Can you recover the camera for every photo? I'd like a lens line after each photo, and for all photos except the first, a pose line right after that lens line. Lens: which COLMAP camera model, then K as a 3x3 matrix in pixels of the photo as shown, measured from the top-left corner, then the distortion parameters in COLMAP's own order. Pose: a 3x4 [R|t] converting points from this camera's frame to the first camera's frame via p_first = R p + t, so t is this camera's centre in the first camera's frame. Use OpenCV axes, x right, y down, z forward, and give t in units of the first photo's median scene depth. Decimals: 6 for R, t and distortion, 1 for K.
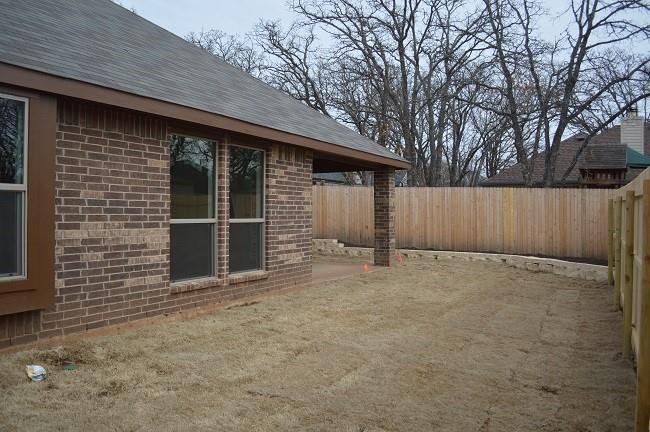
lens RADIAL K [[521.4, 0, 323.4], [0, 521.4, 218.9], [0, 0, 1]] dist [-0.077971, 0.008779]
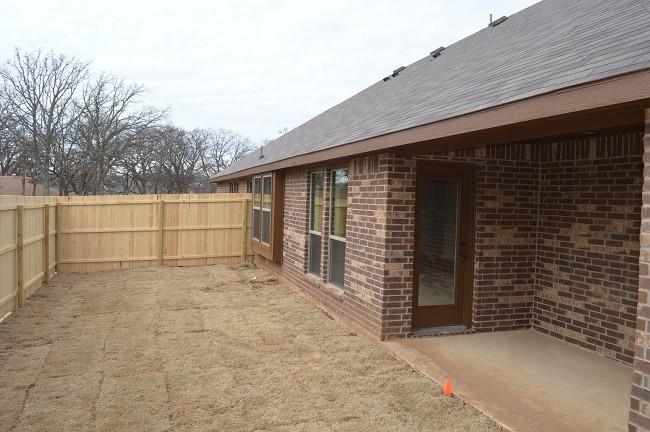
lens RADIAL K [[521.4, 0, 324.4], [0, 521.4, 217.4], [0, 0, 1]] dist [-0.077971, 0.008779]
pose [[-0.671655, 0.019926, -0.740596, 0.594431], [-0.022166, 0.998650, 0.046972, -0.080888], [0.740533, 0.047965, -0.670306, 1.531155]]
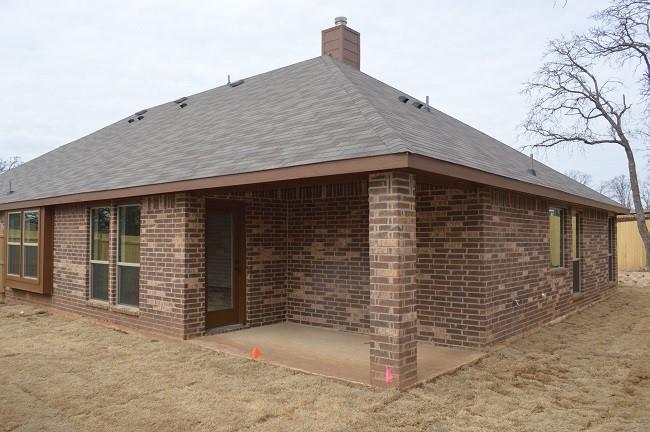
lens RADIAL K [[521.4, 0, 325.2], [0, 521.4, 220.5], [0, 0, 1]] dist [-0.077971, 0.008779]
pose [[-0.188009, -0.018305, -0.981997, 0.877224], [0.001800, 0.999818, -0.018982, -0.069907], [0.982166, -0.005336, -0.187942, 1.531425]]
